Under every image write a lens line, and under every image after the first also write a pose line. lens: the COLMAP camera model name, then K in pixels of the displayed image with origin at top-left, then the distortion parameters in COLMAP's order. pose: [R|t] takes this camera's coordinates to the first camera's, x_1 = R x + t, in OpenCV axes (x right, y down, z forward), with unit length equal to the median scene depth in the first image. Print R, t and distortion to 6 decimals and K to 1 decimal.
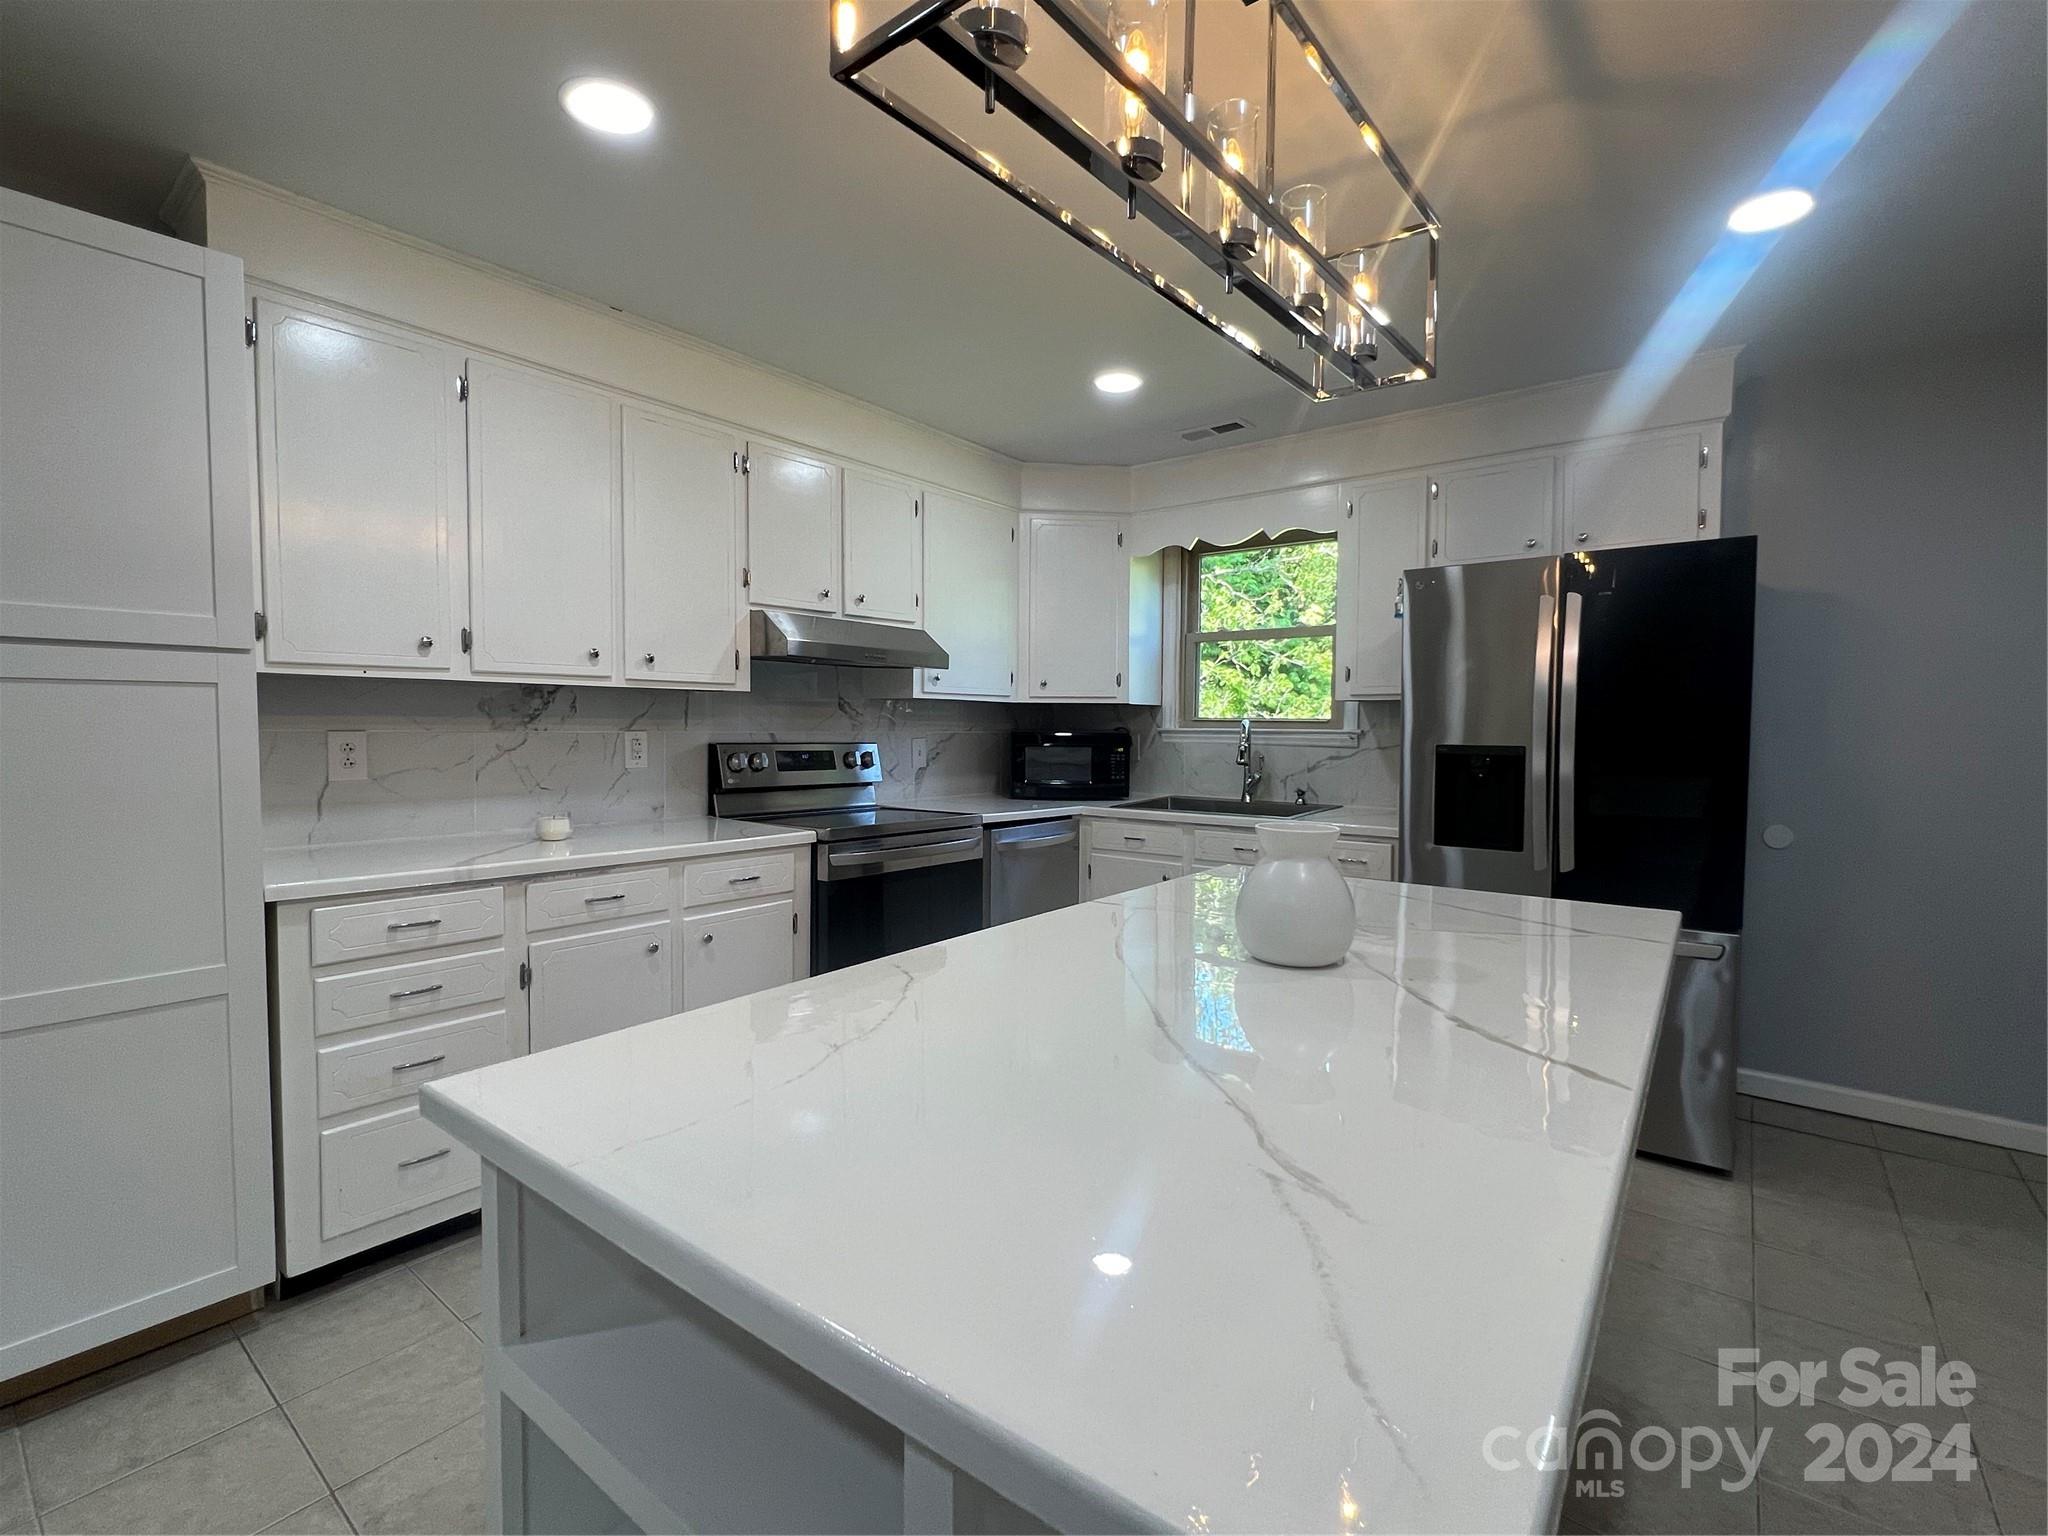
lens RADIAL K [[915.6, 0, 1023.9], [0, 915.6, 766.1], [0, 0, 1]] dist [-0.004274, -0.000670]
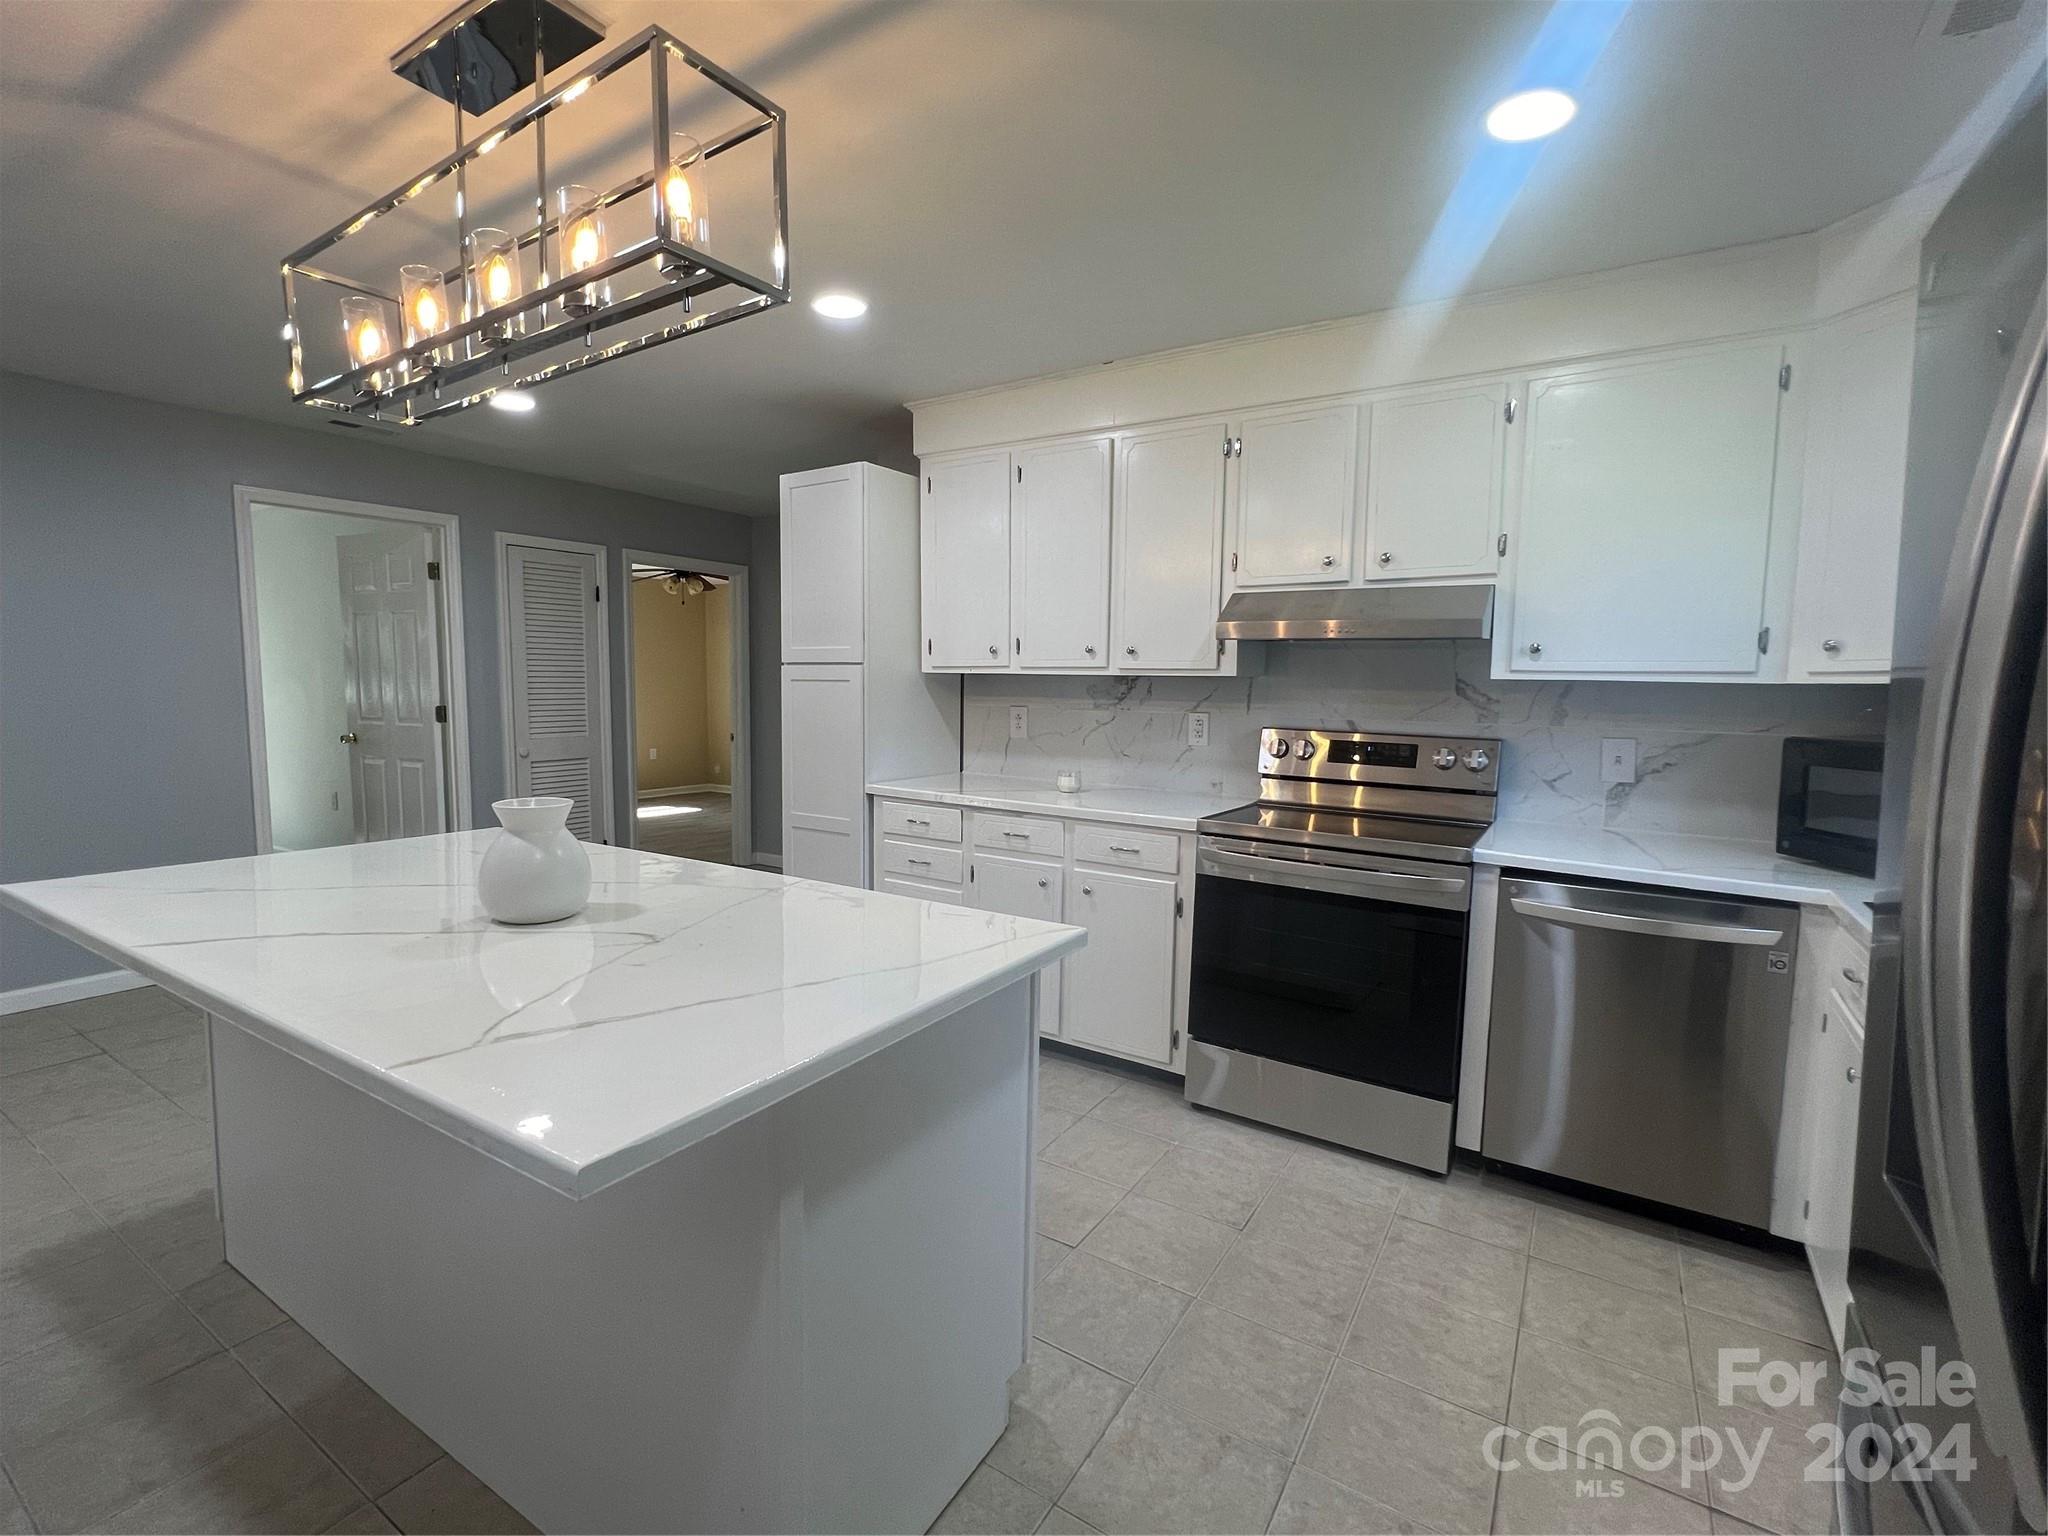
lens RADIAL K [[915.6, 0, 1026.1], [0, 915.6, 767.3], [0, 0, 1]] dist [-0.004274, -0.000670]
pose [[0.106627, 0.085542, -0.990613, 0.630293], [-0.061271, 0.994964, 0.079322, -0.044863], [0.992409, 0.052237, 0.111332, 0.626352]]
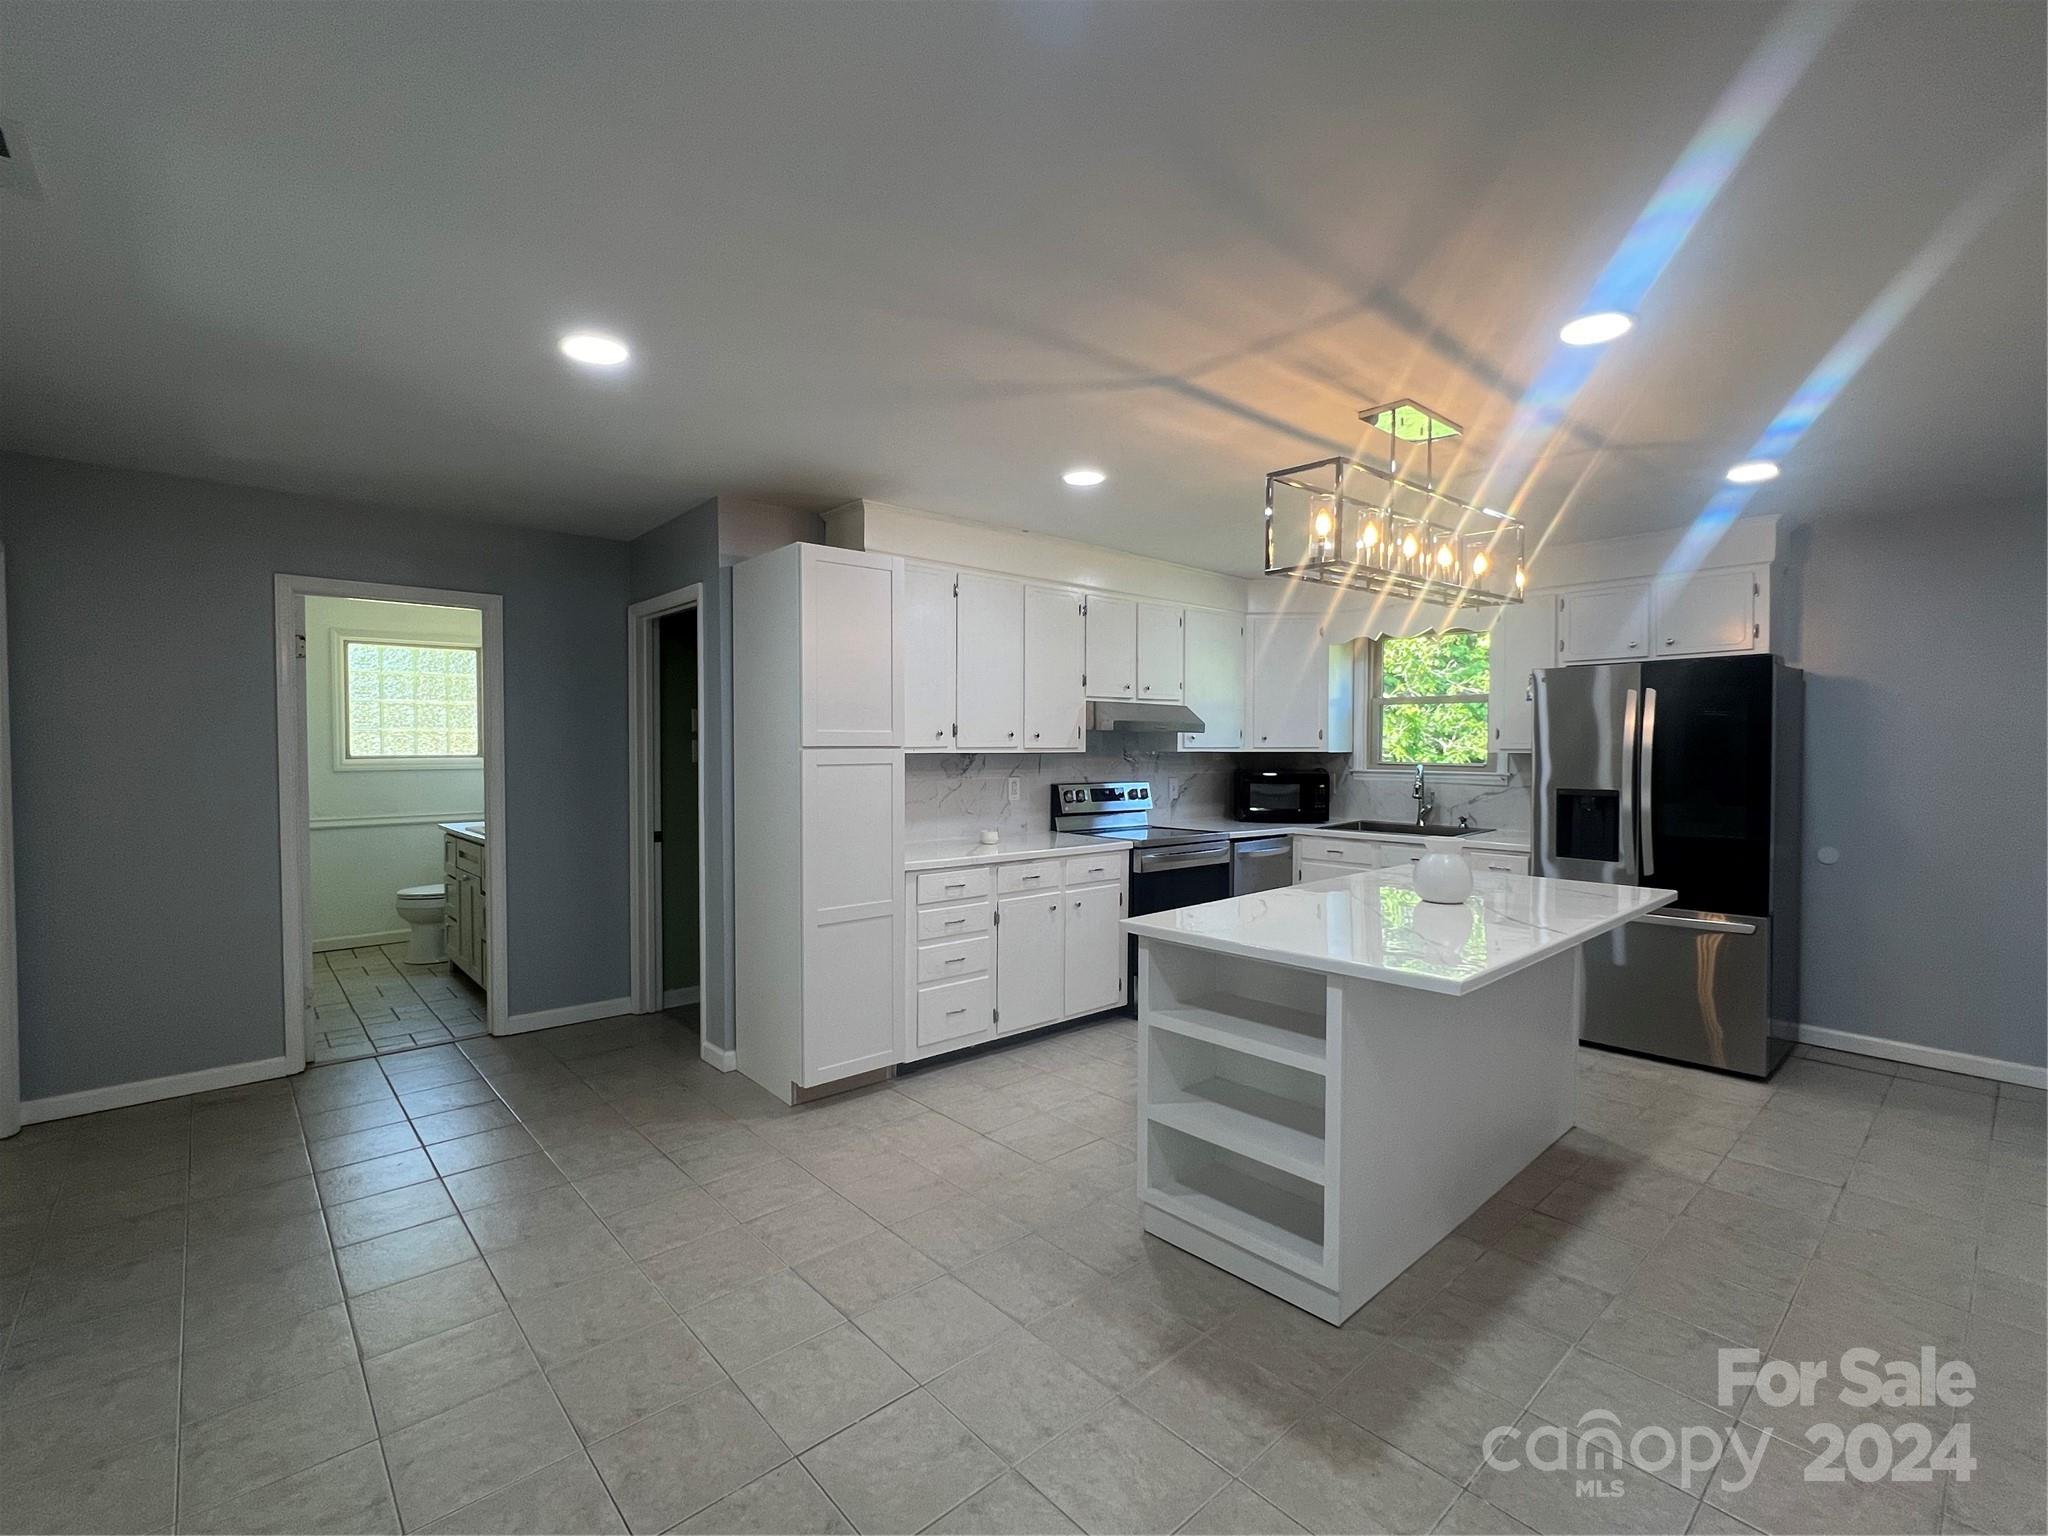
lens RADIAL K [[915.6, 0, 1026.2], [0, 915.6, 769.3], [0, 0, 1]] dist [-0.004274, -0.000670]
pose [[0.985387, -0.000218, -0.170333, -0.123774], [-0.003079, 0.999813, -0.019091, -0.020427], [0.170305, 0.019336, 0.985202, -0.531509]]
